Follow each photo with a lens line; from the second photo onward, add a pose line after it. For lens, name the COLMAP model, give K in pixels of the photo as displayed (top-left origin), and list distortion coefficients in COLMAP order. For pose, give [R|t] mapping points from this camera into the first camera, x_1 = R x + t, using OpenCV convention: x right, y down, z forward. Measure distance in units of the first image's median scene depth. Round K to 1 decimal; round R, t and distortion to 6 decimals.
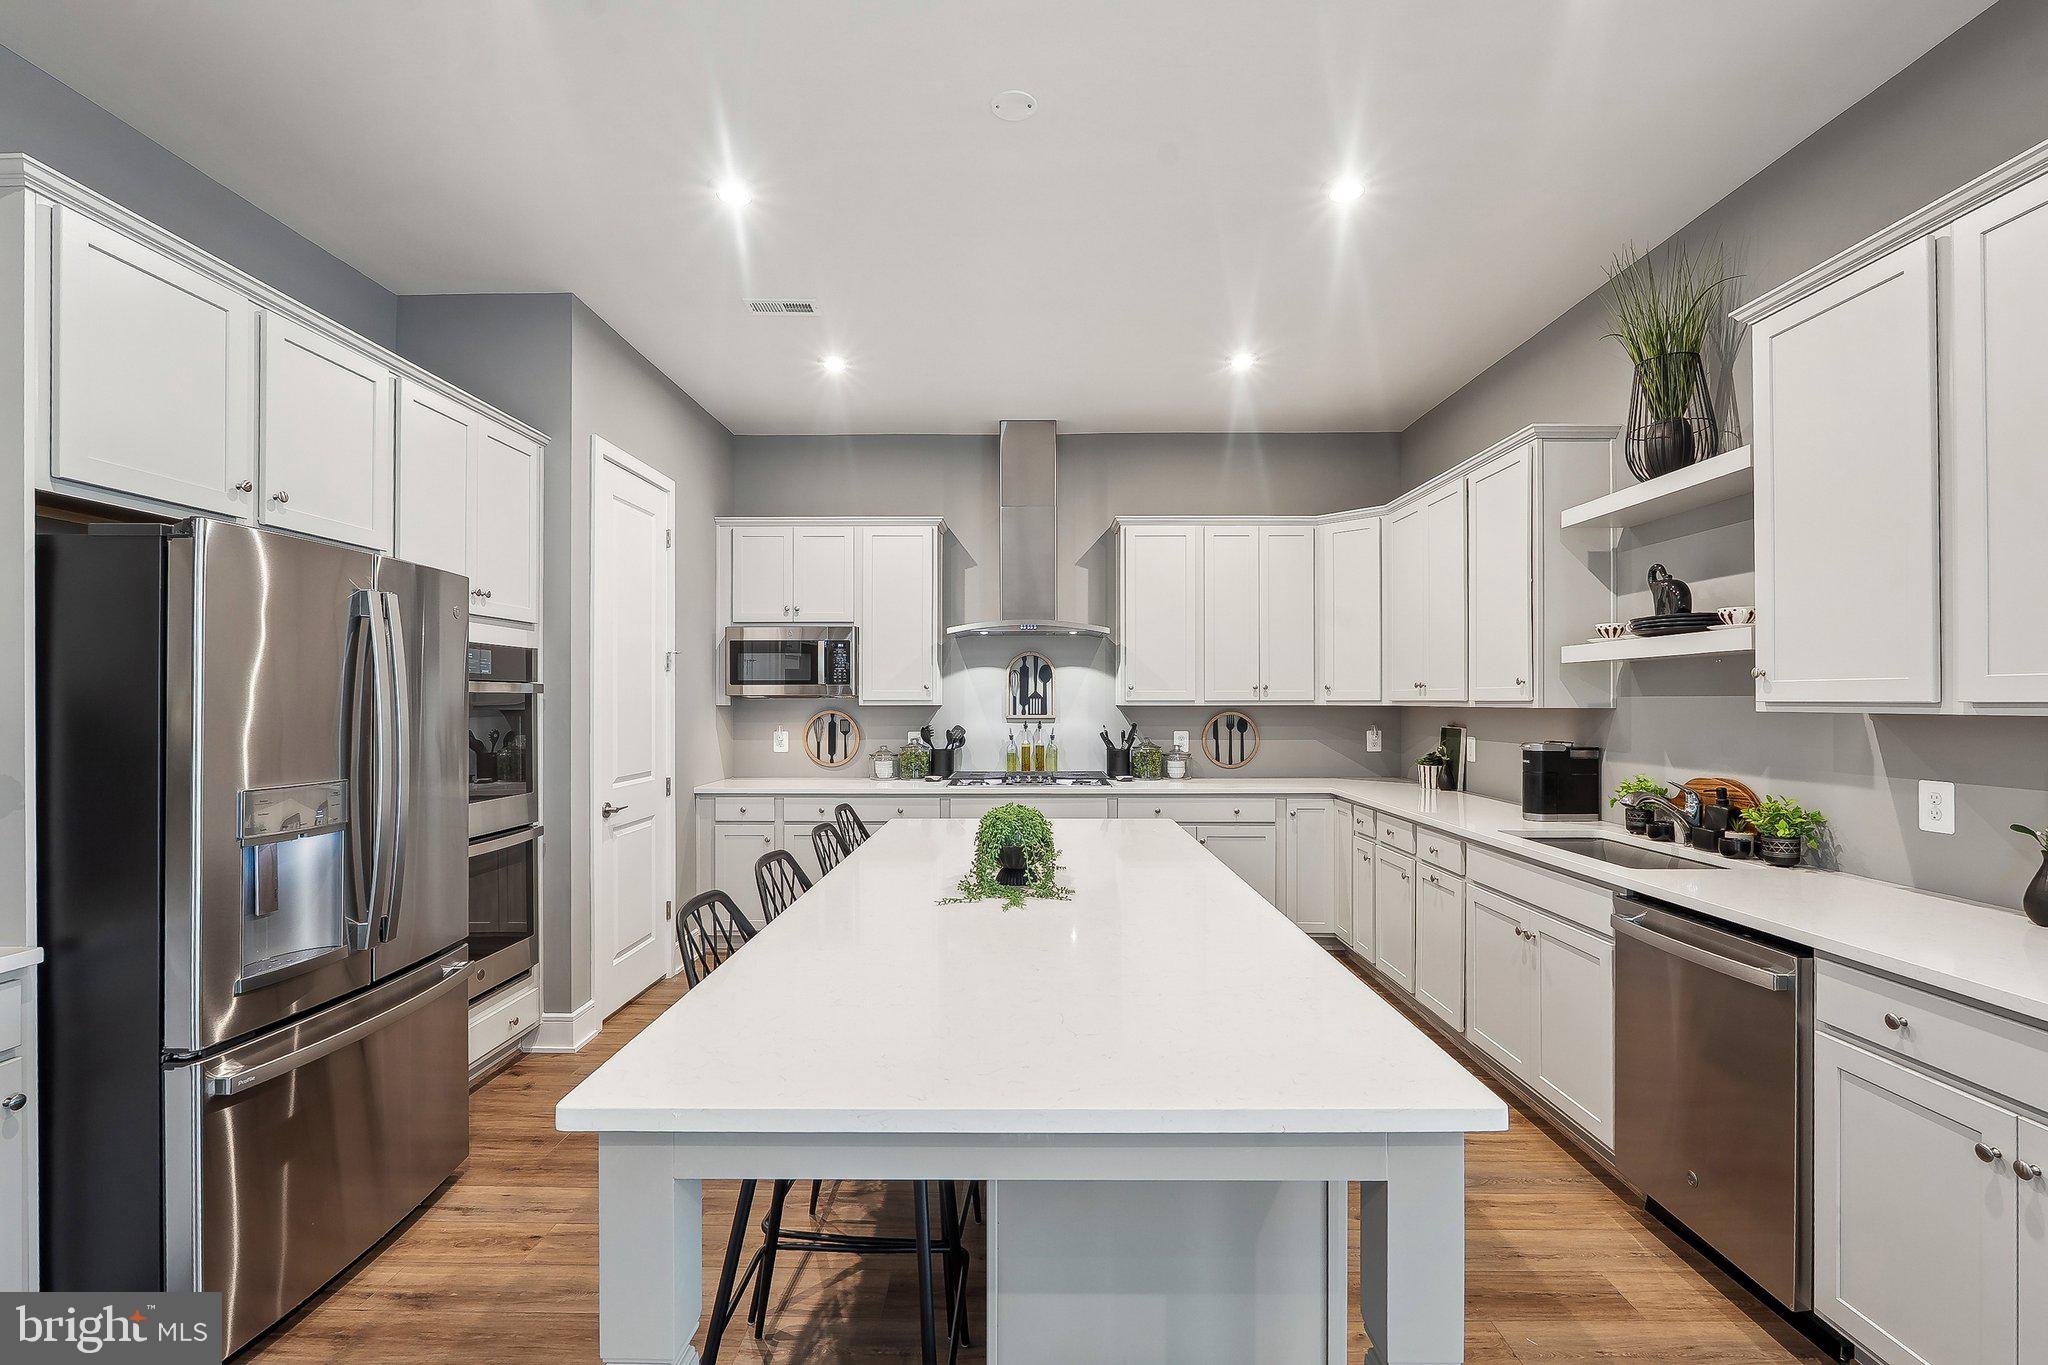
lens RADIAL K [[902.1, 0, 1031.7], [0, 902.1, 693.7], [0, 0, 1]] dist [0.000008, 0.000037]
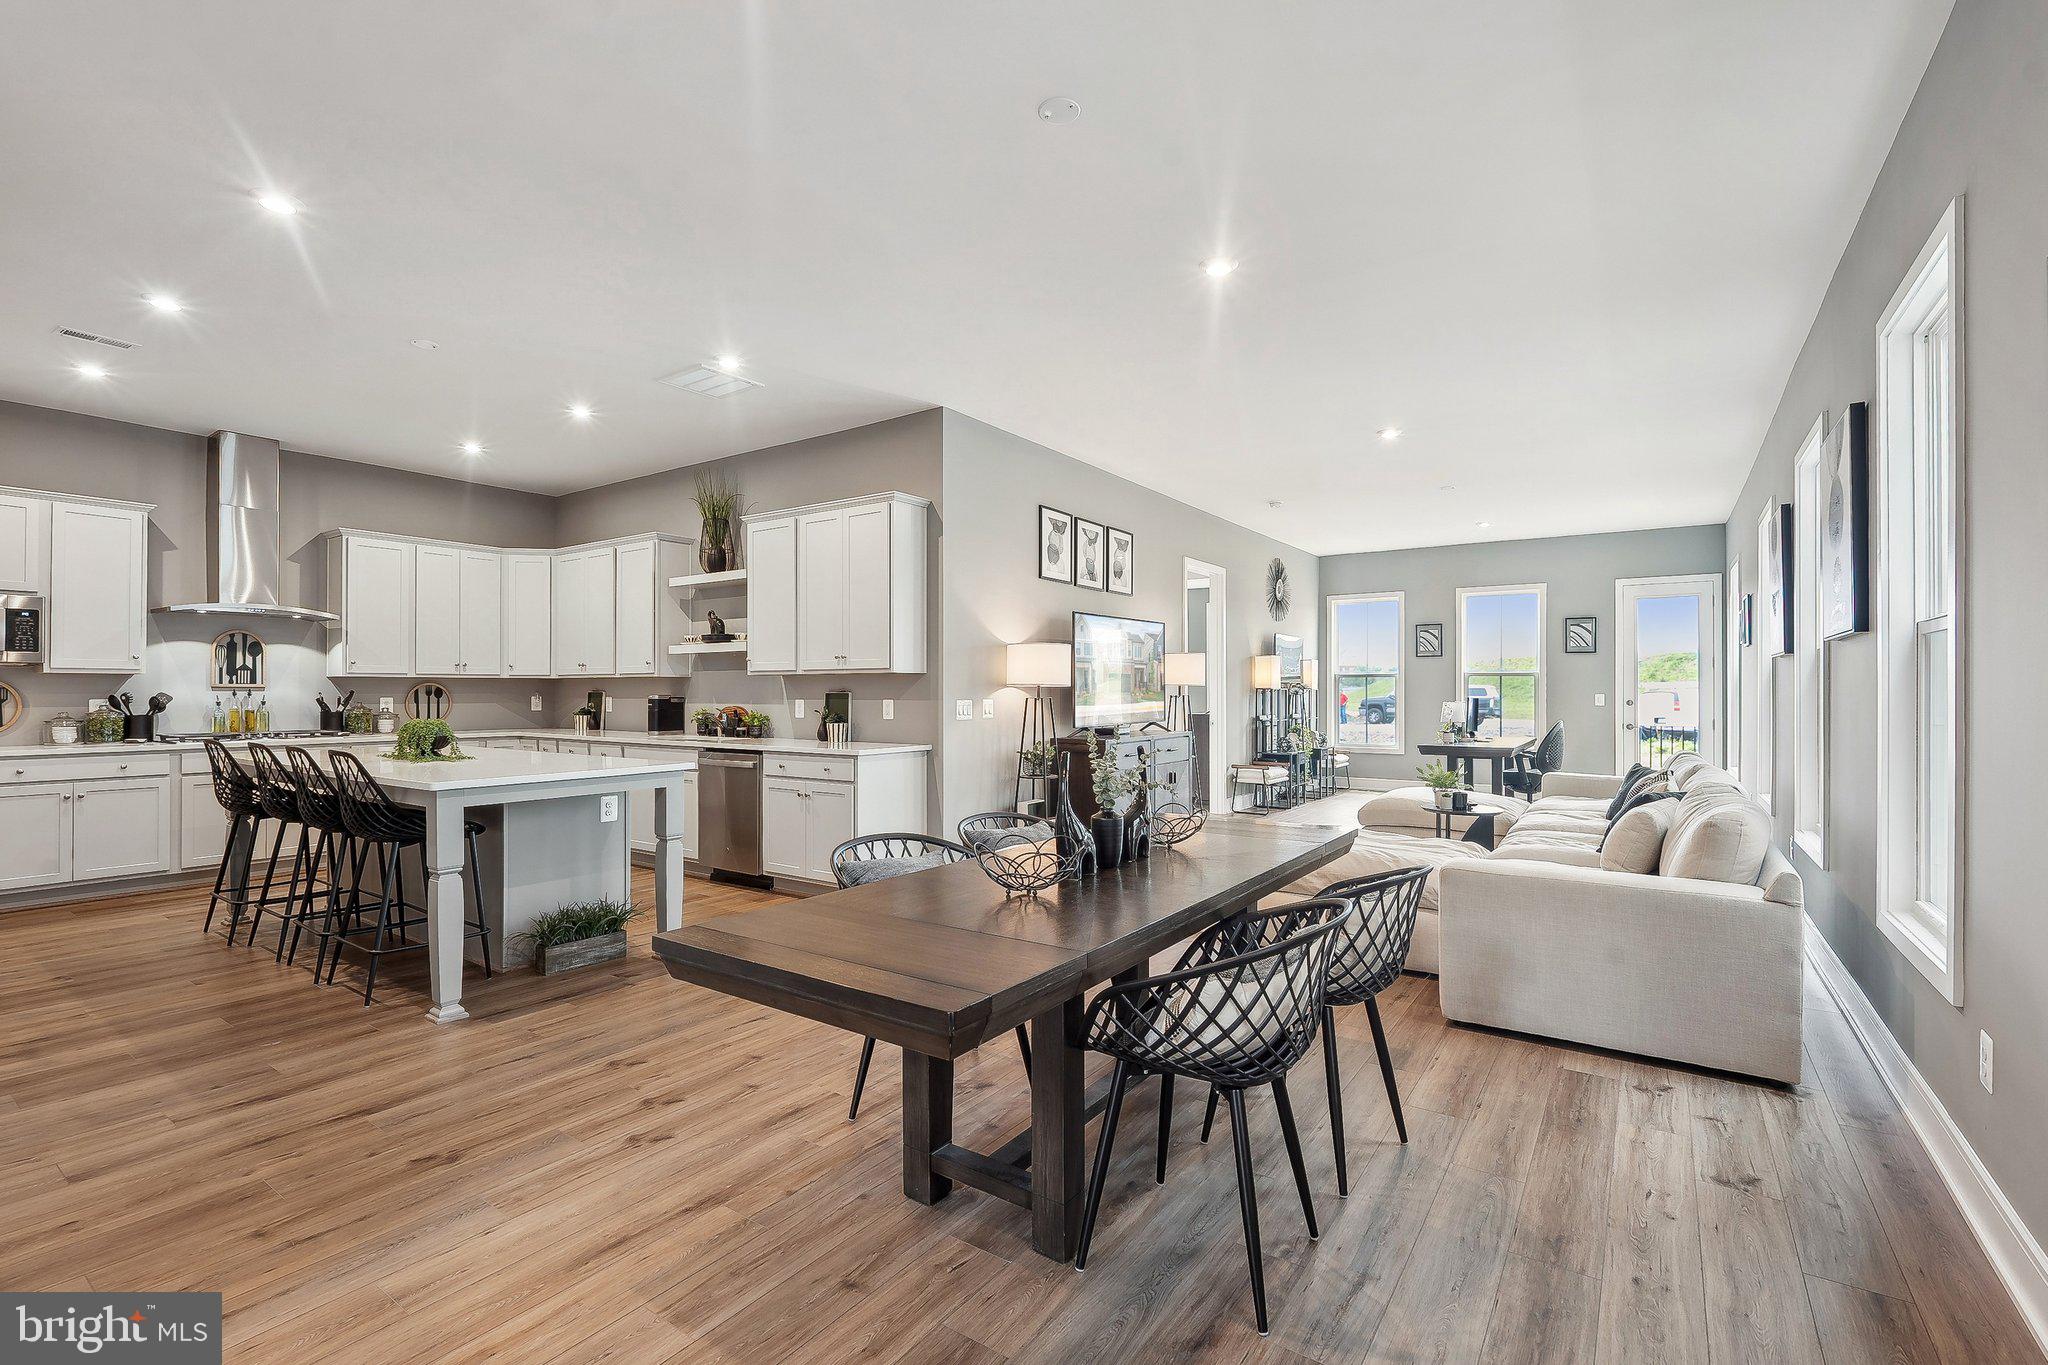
lens RADIAL K [[902.1, 0, 1013.3], [0, 902.1, 687.5], [0, 0, 1]] dist [0.000008, 0.000037]
pose [[0.570267, 0.004176, 0.821449, -0.410637], [-0.005111, 0.999986, -0.001535, 0.026127], [-0.821444, -0.003323, 0.570280, -0.509563]]
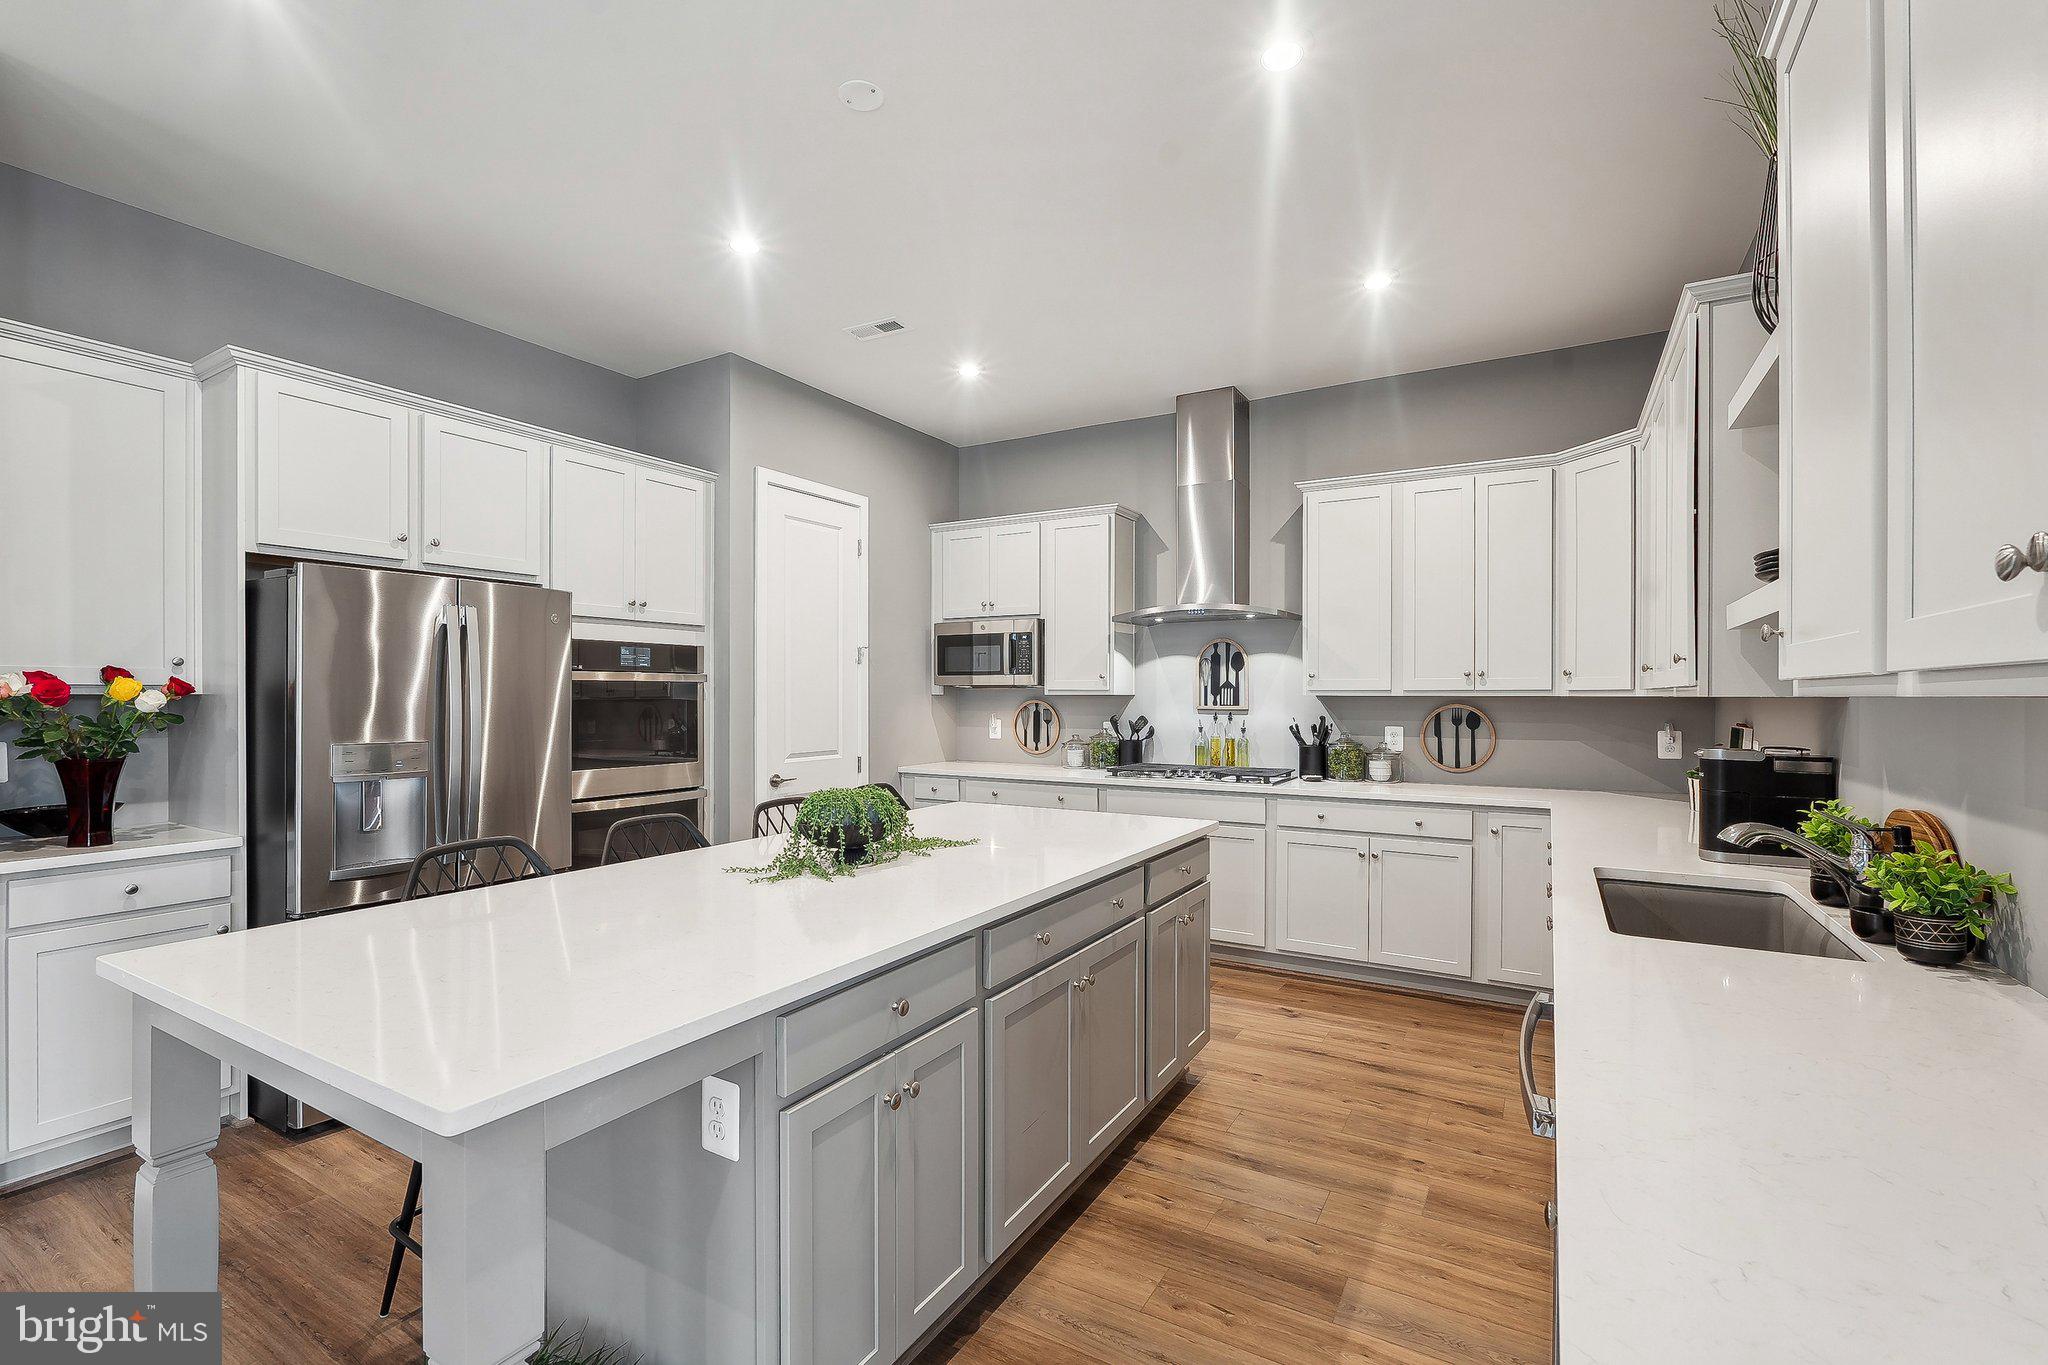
lens RADIAL K [[902.1, 0, 1041.1], [0, 902.1, 690.0], [0, 0, 1]] dist [0.000008, 0.000037]
pose [[0.870779, 0.000240, -0.491674, 0.313094], [0.000695, 0.999998, 0.001719, 0.005886], [0.491674, -0.001838, 0.870778, 0.102697]]
